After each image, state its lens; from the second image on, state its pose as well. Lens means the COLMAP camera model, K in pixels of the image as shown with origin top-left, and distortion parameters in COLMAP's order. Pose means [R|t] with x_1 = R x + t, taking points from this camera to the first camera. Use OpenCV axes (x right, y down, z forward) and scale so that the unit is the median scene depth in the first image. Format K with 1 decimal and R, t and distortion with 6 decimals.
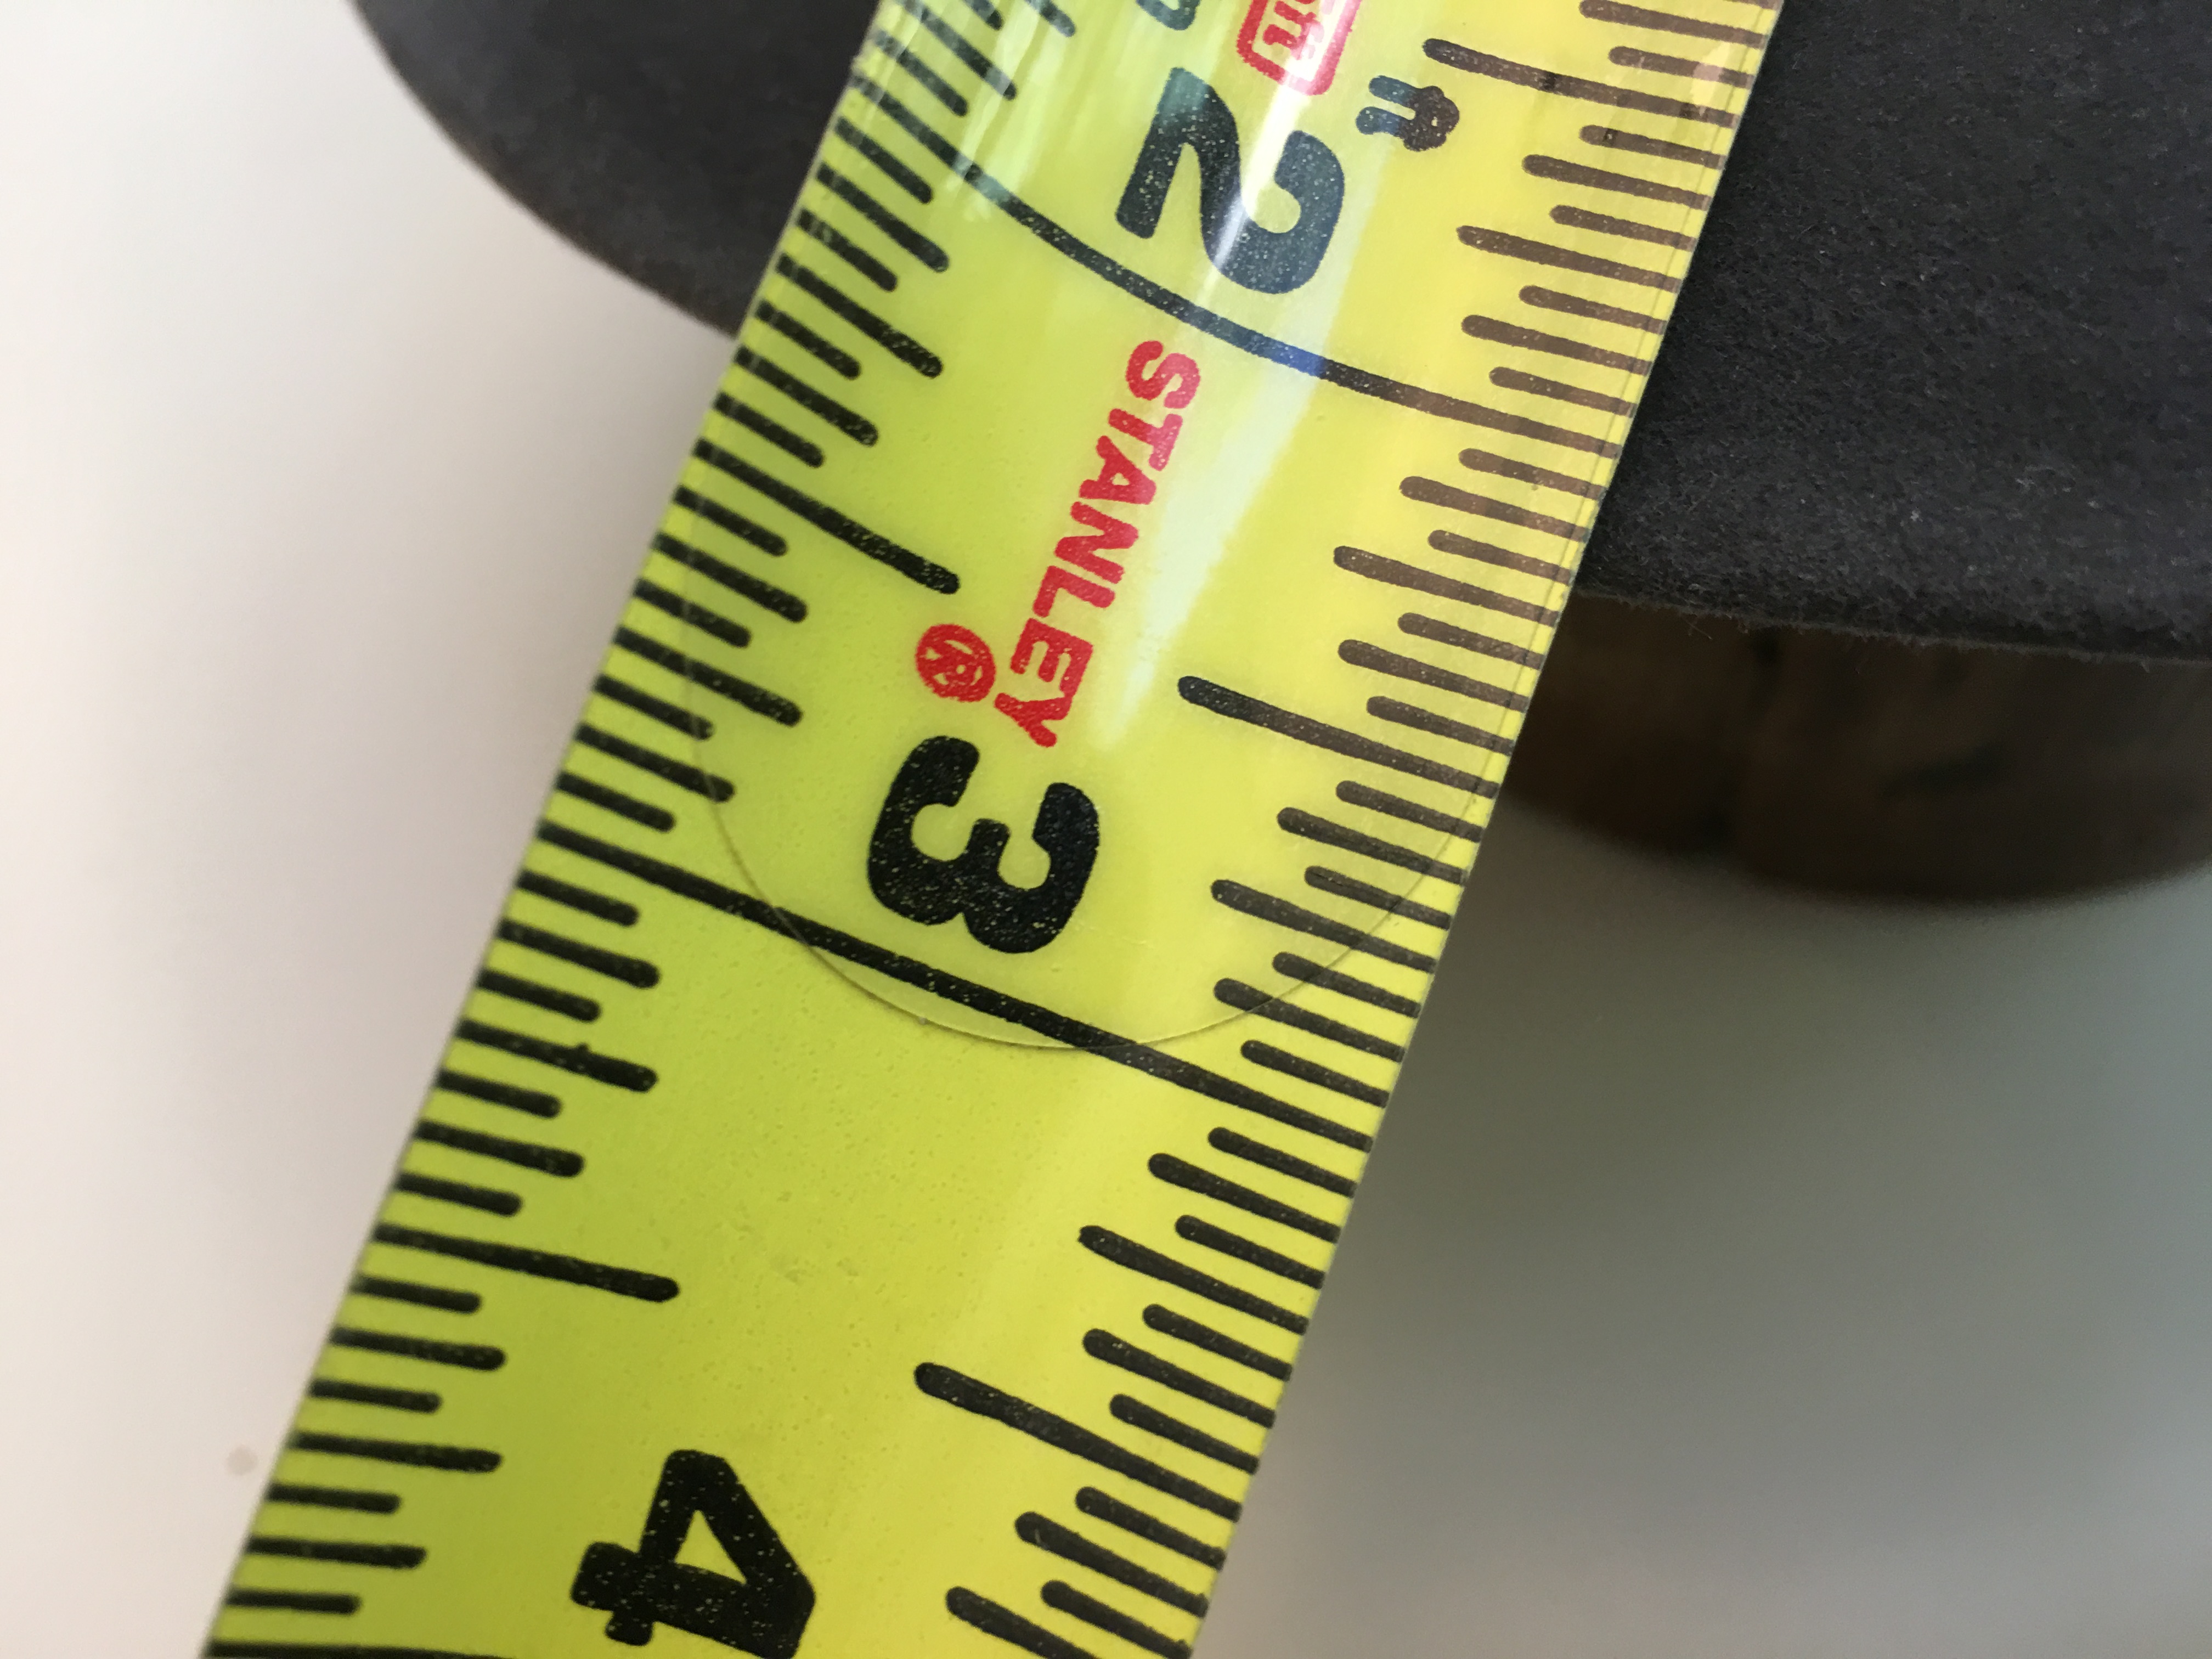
lens RADIAL K [[1886.0, 0, 1106.0], [0, 1886.0, 829.5], [0, 0, 1]] dist [0.009330, -0.053012]
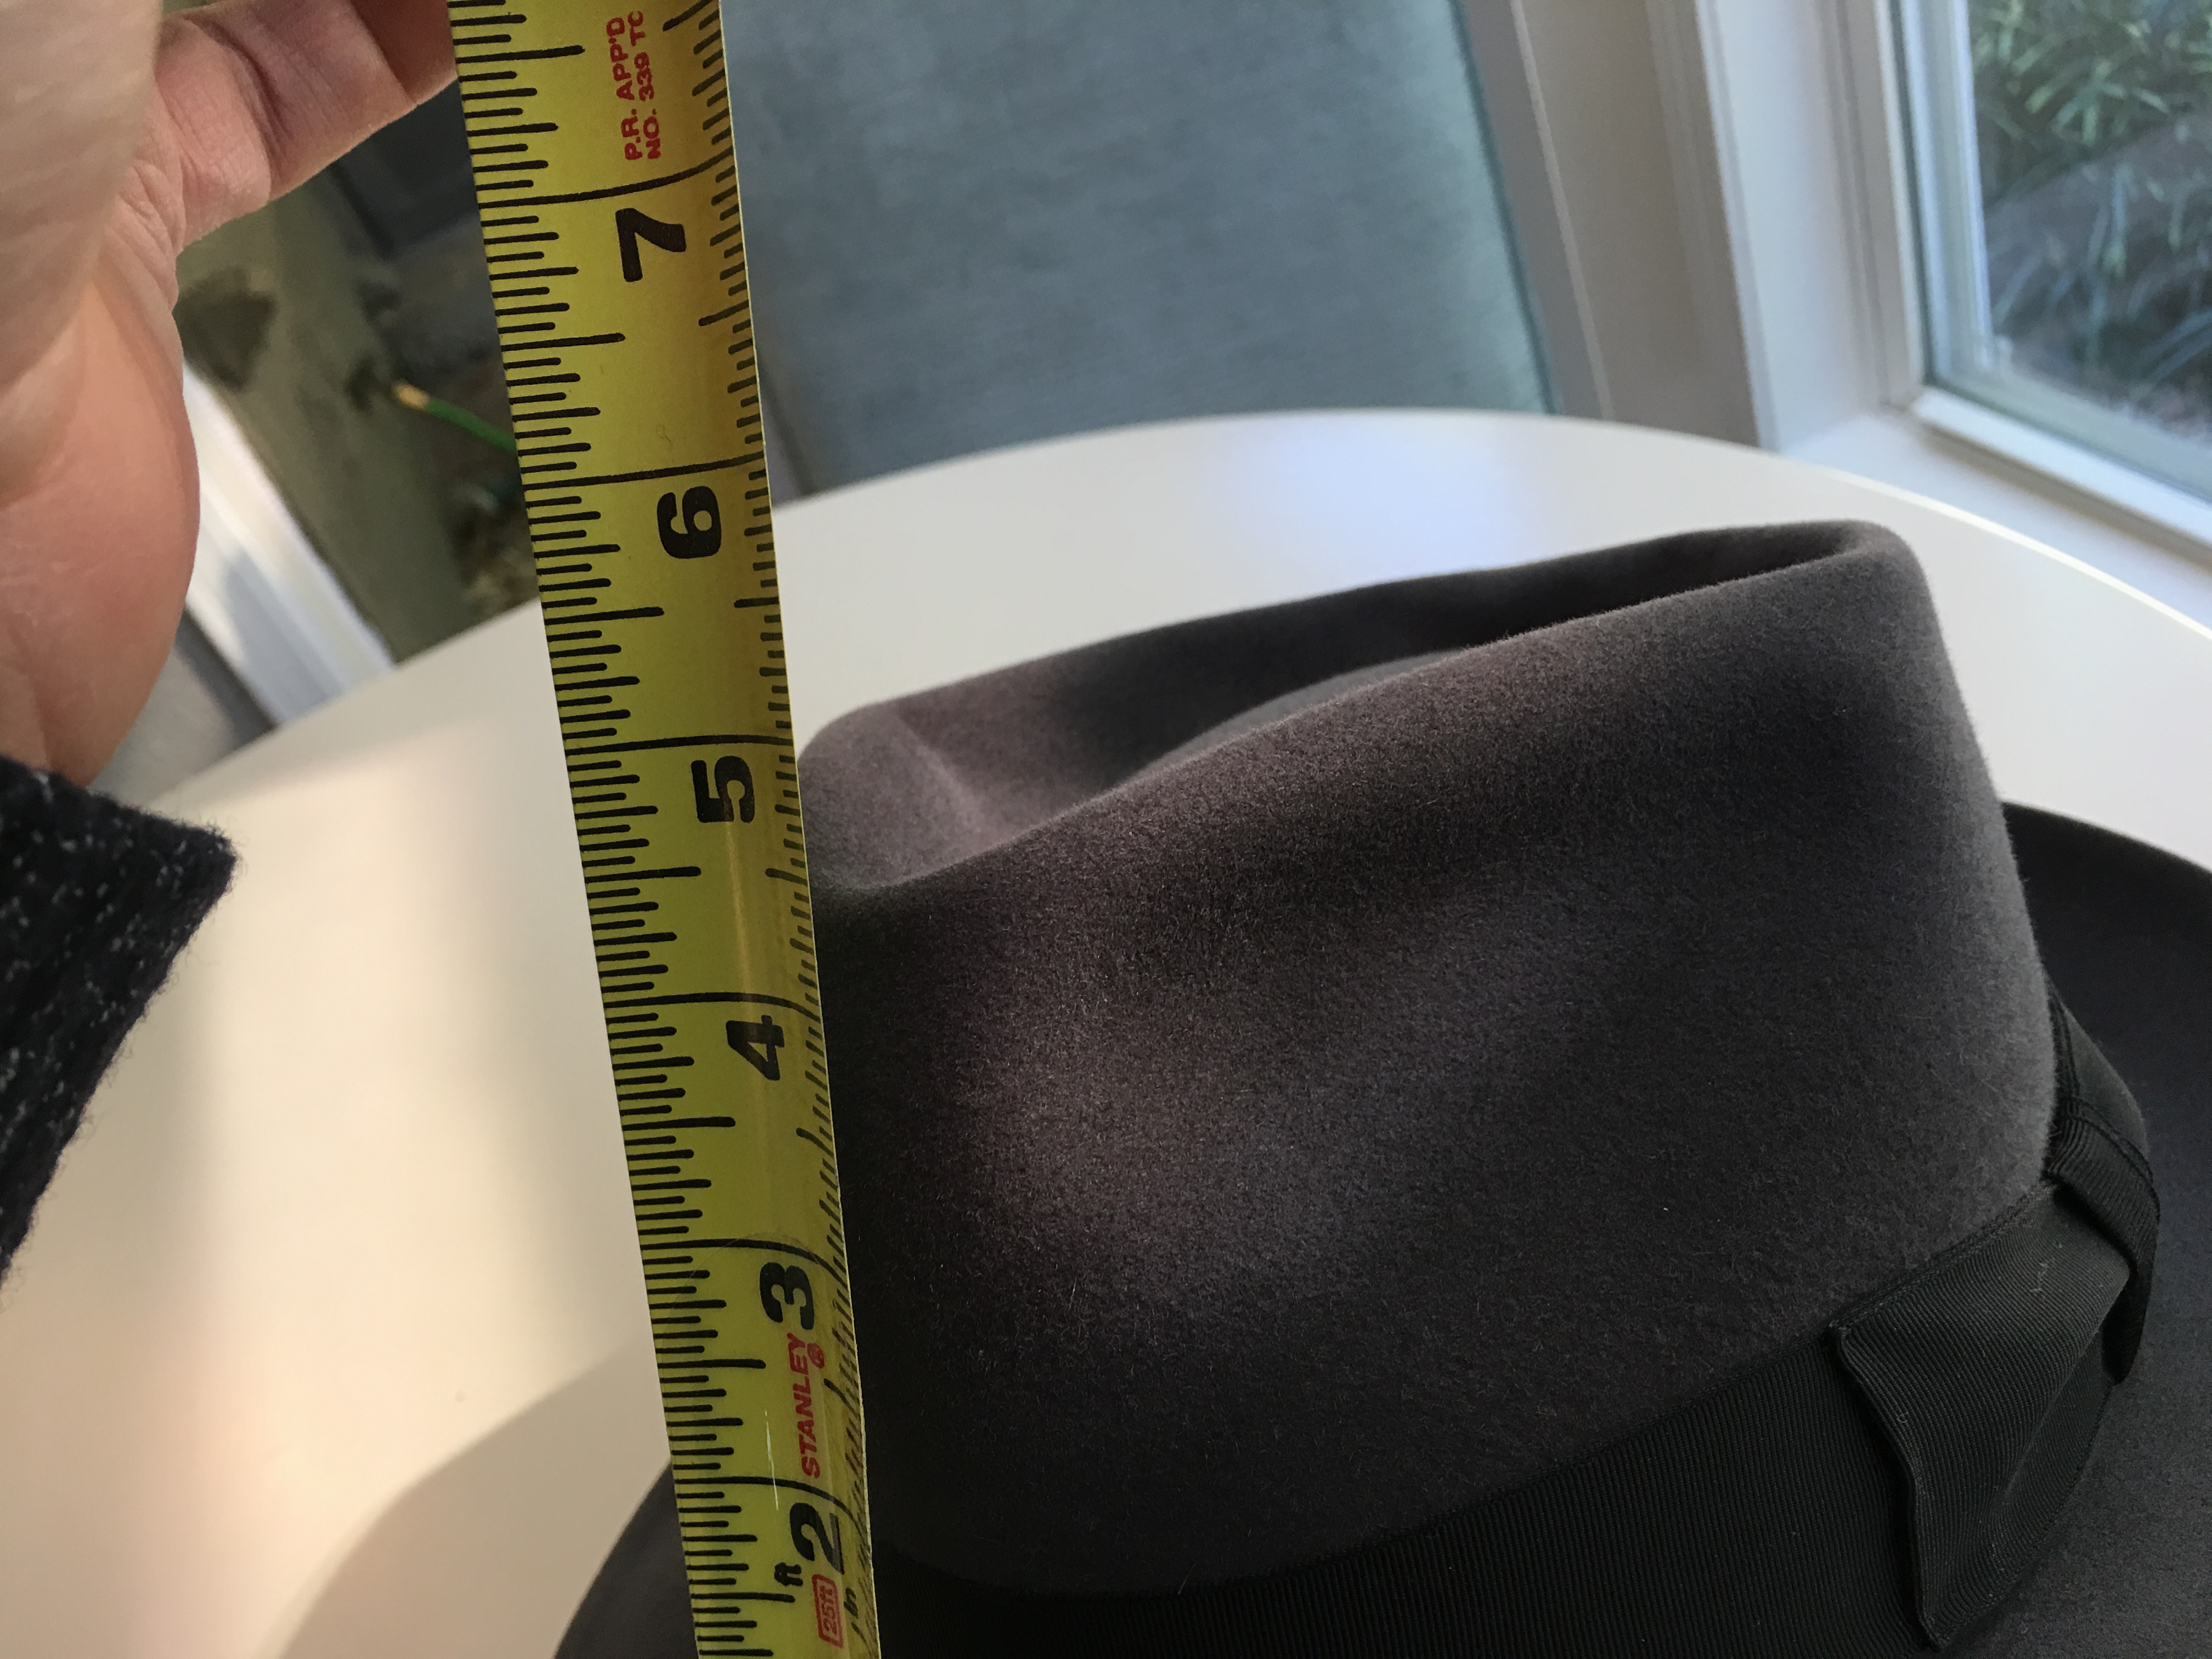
lens RADIAL K [[1886.0, 0, 1106.0], [0, 1886.0, 829.5], [0, 0, 1]] dist [0.009330, -0.053012]
pose [[-0.840293, 0.380758, 0.385917, -1.822429], [-0.372797, -0.922659, 0.098601, 0.198567], [0.393613, -0.061015, 0.917249, -1.377965]]
